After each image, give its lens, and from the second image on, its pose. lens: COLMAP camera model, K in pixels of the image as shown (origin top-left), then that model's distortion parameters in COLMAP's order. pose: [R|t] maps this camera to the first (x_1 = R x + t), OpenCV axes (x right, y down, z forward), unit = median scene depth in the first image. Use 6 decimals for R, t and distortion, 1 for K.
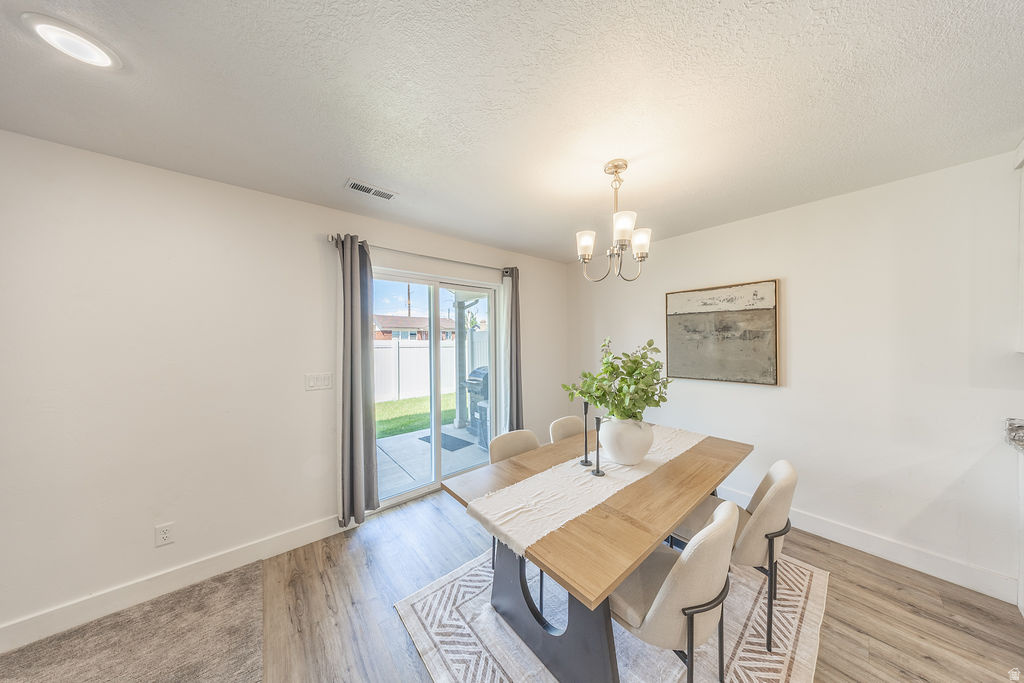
lens RADIAL K [[299.1, 0, 516.9], [0, 299.1, 342.1], [0, 0, 1]] dist [-0.005261, 0.001032]
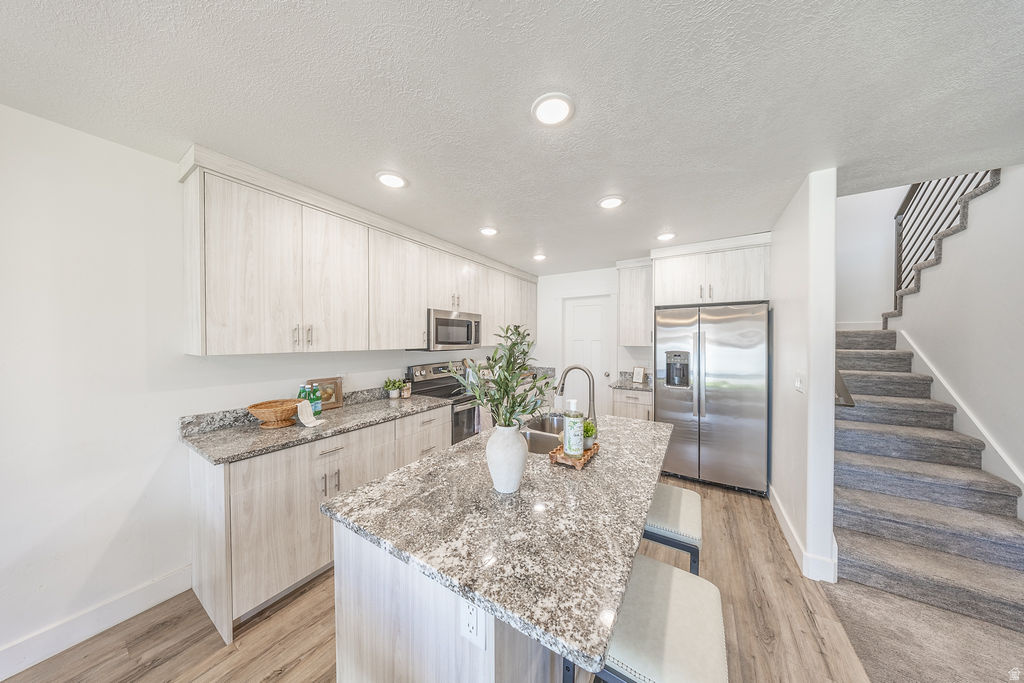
lens RADIAL K [[299.1, 0, 511.4], [0, 299.1, 344.1], [0, 0, 1]] dist [-0.005261, 0.001032]
pose [[-0.304550, -0.006807, 0.952472, 0.258533], [0.013947, 0.999835, 0.011605, 0.001113], [-0.952394, 0.016818, -0.304405, 0.175104]]
